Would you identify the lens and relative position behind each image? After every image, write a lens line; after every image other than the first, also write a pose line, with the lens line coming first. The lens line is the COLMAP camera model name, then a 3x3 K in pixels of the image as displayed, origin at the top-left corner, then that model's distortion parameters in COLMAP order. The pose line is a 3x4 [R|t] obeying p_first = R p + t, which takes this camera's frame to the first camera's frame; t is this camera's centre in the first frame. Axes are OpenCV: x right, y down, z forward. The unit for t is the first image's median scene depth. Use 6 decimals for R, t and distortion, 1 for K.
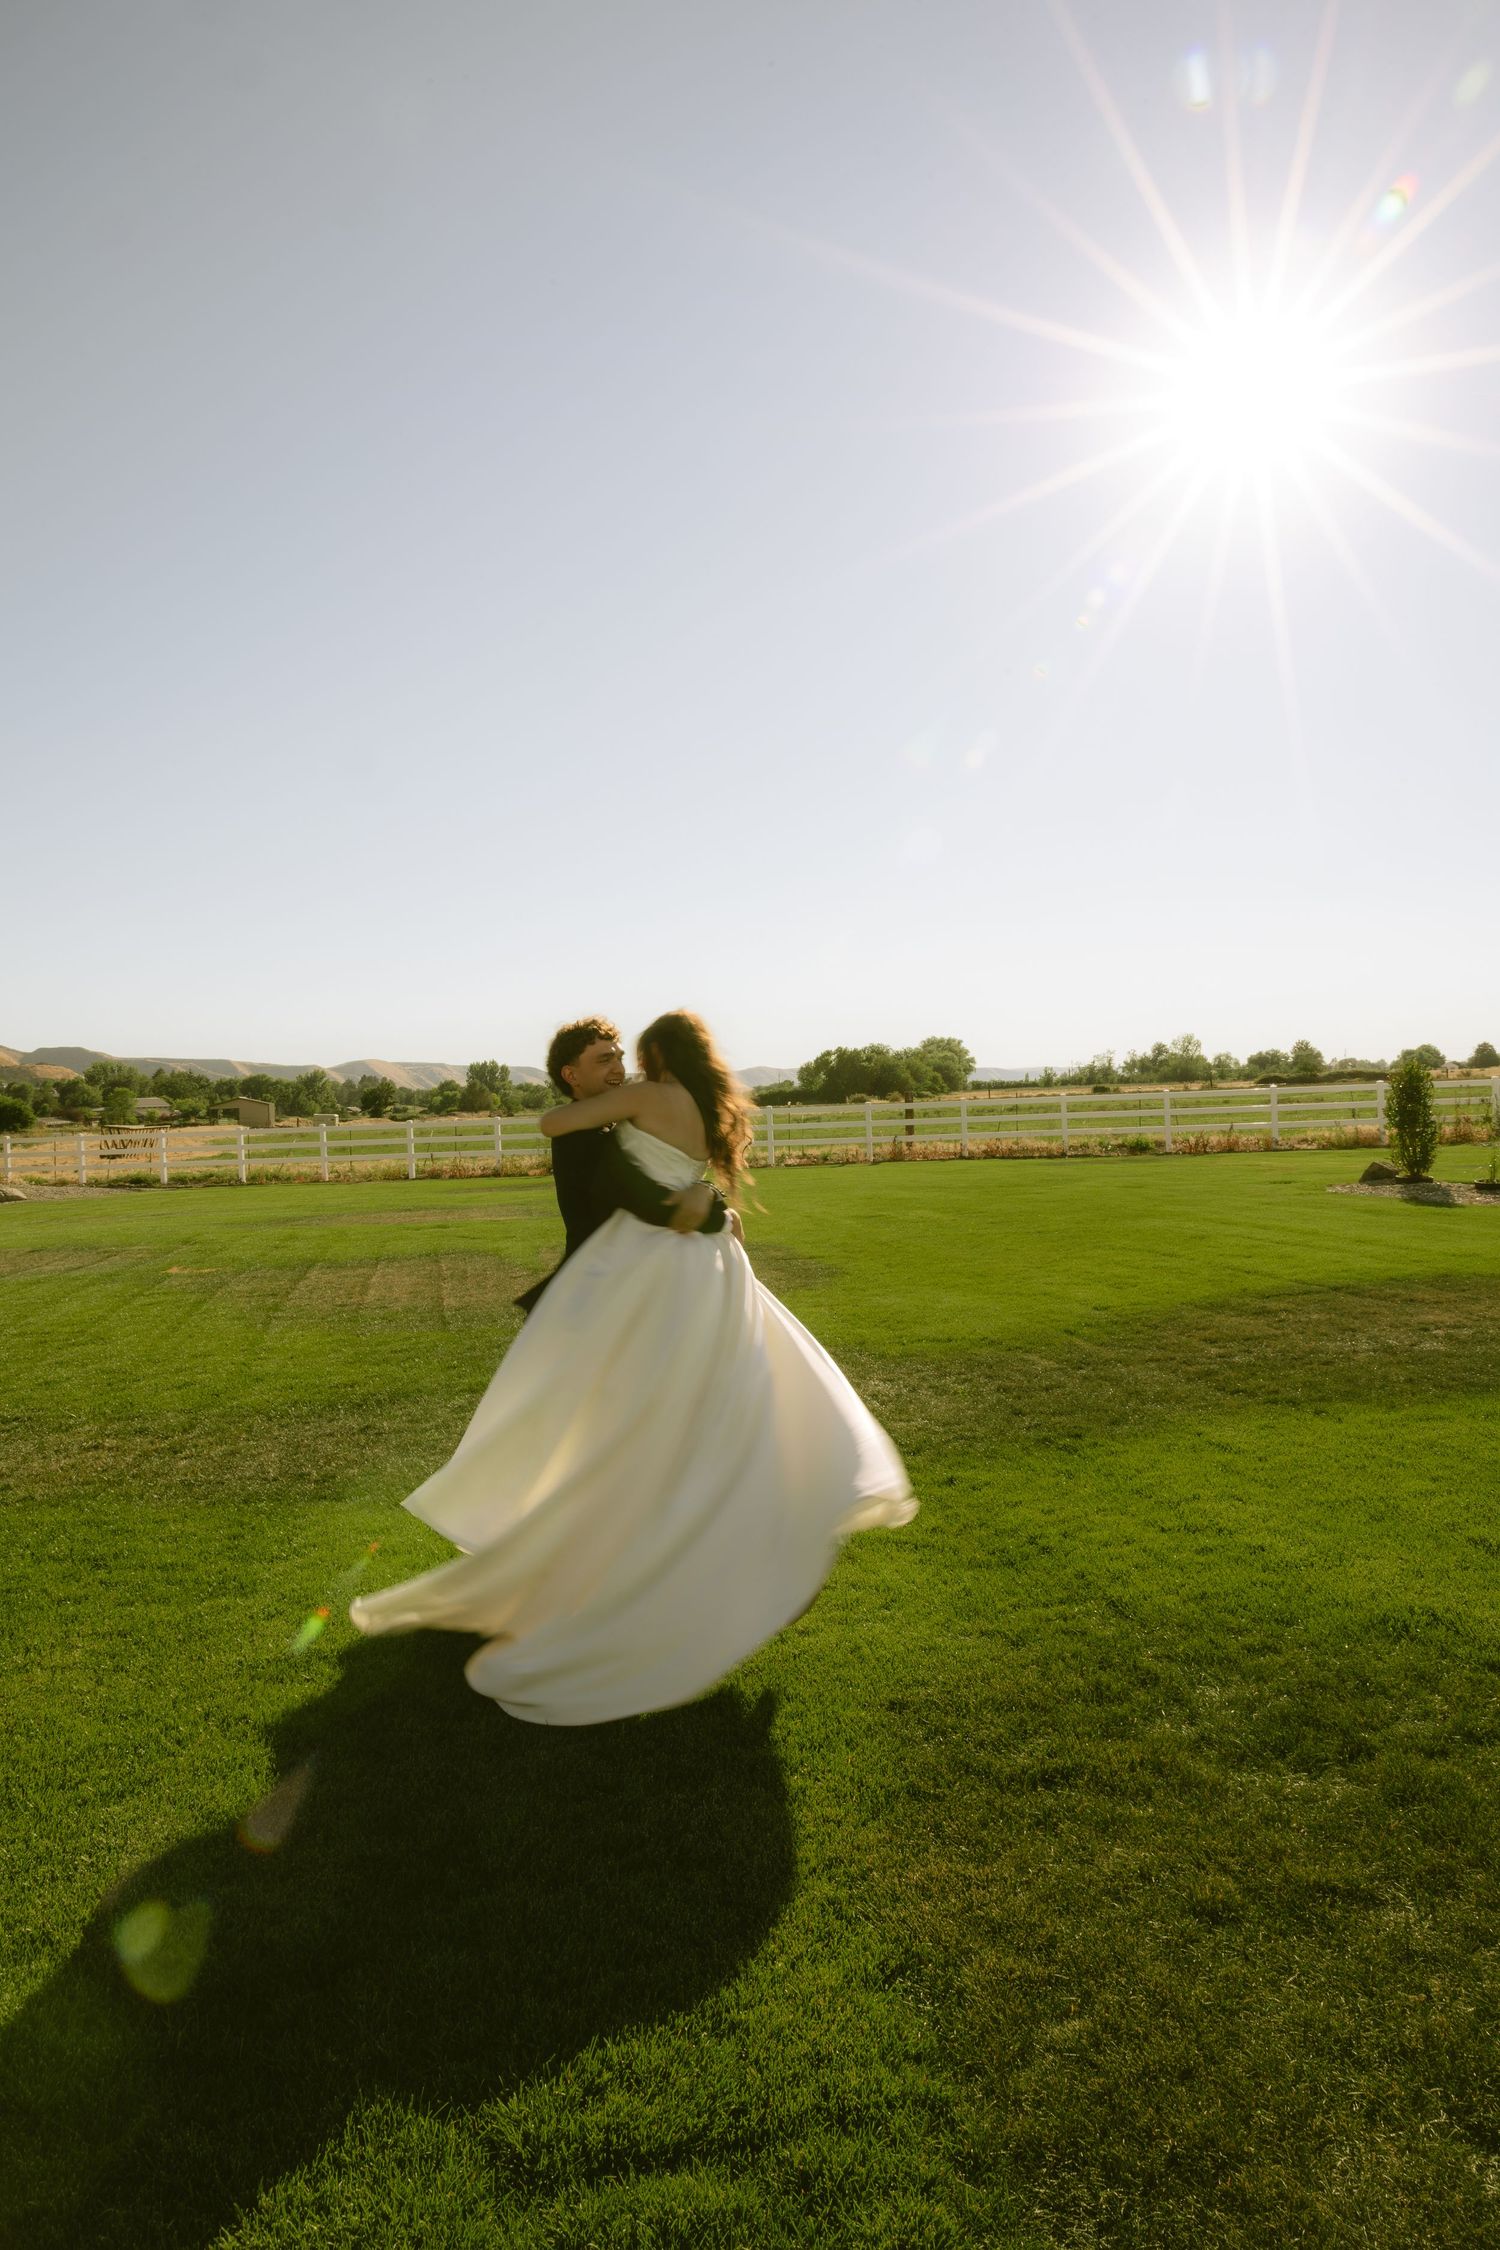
lens RADIAL K [[1495.8, 0, 711.4], [0, 1495.8, 1135.6], [0, 0, 1]] dist [0.003202, 0.009782]
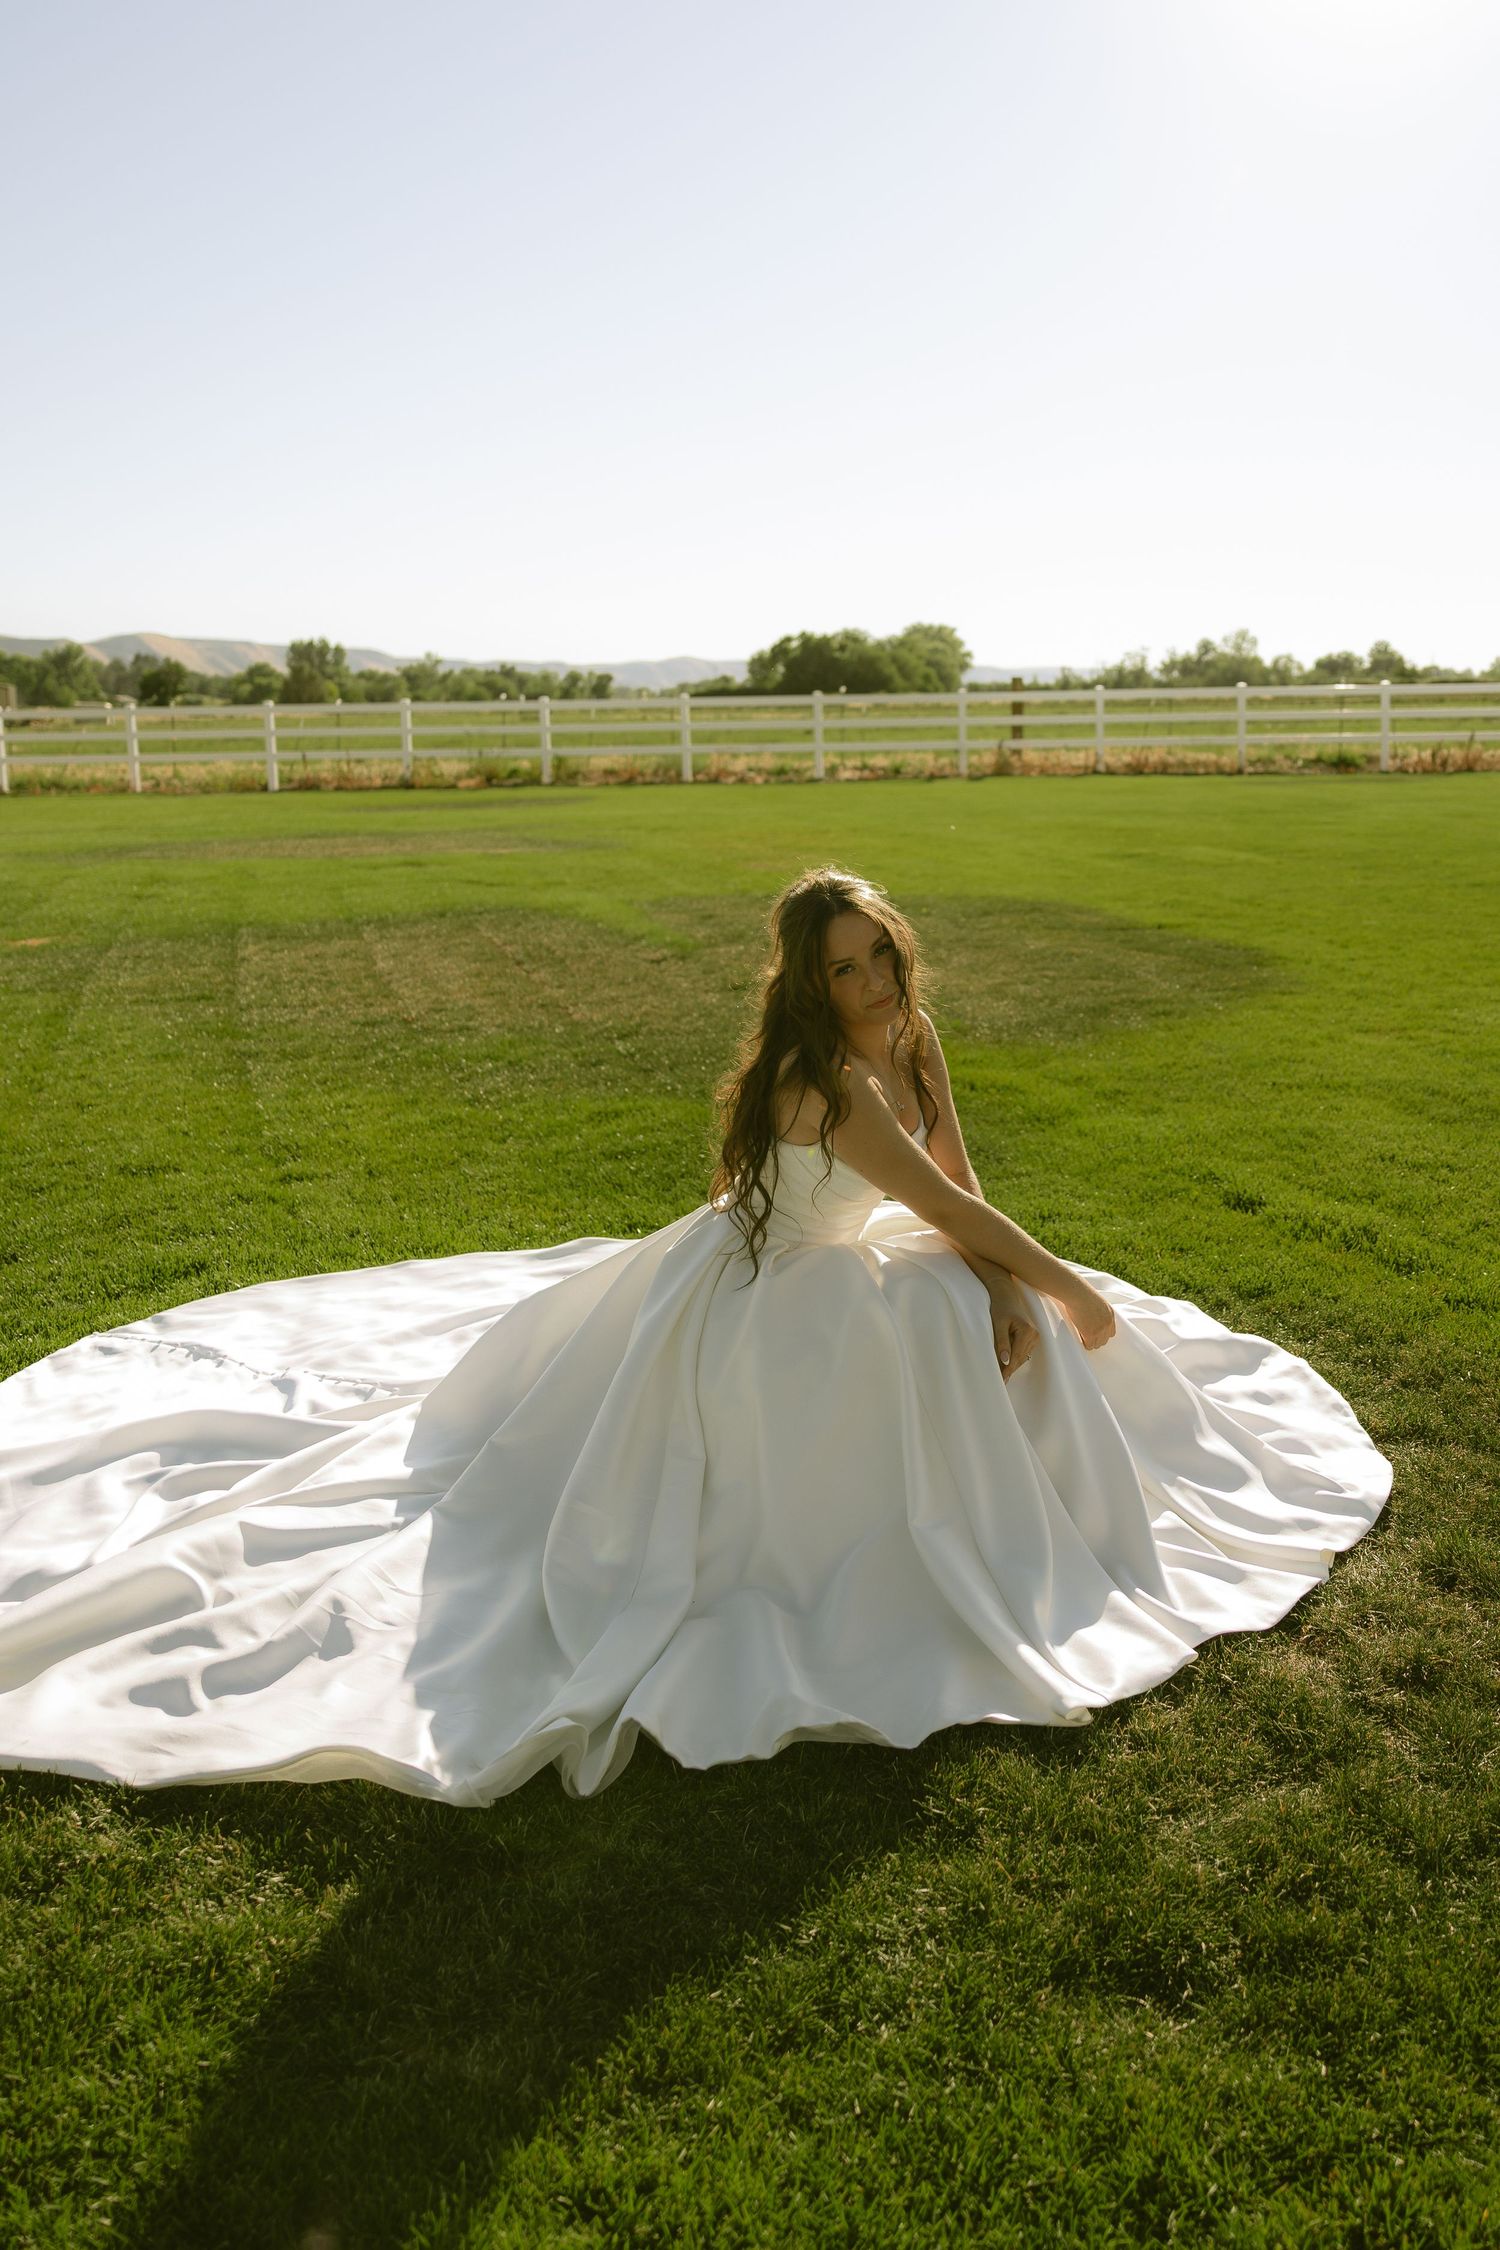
lens RADIAL K [[1952.0, 0, 897.9], [0, 1952.0, 914.6], [0, 0, 1]] dist [0.000391, 0.012471]
pose [[0.989845, 0.008035, 0.141925, -0.046750], [-0.019956, 0.996369, 0.082770, 0.006244], [-0.140745, -0.084762, 0.986411, 0.098349]]
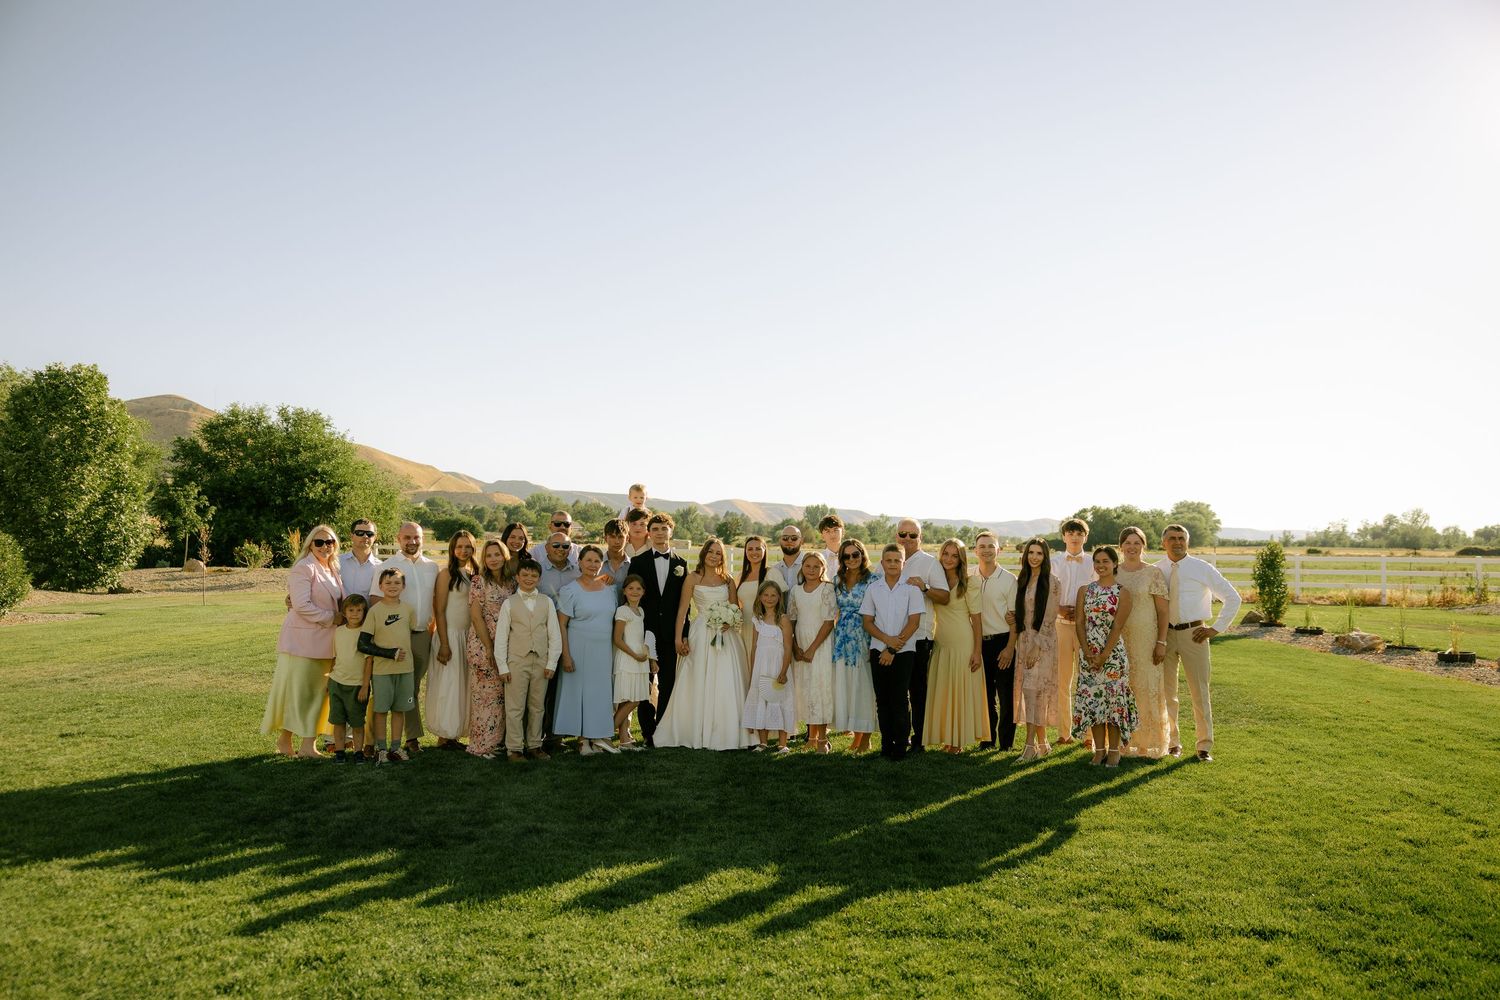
lens RADIAL K [[1186.3, 0, 750.4], [0, 1186.3, 495.5], [0, 0, 1]] dist [0.013213, 0.006032]
pose [[0.977052, 0.041584, -0.208900, 0.104580], [-0.053843, 0.997124, -0.053339, -0.002957], [0.206081, 0.063363, 0.976481, -0.103988]]
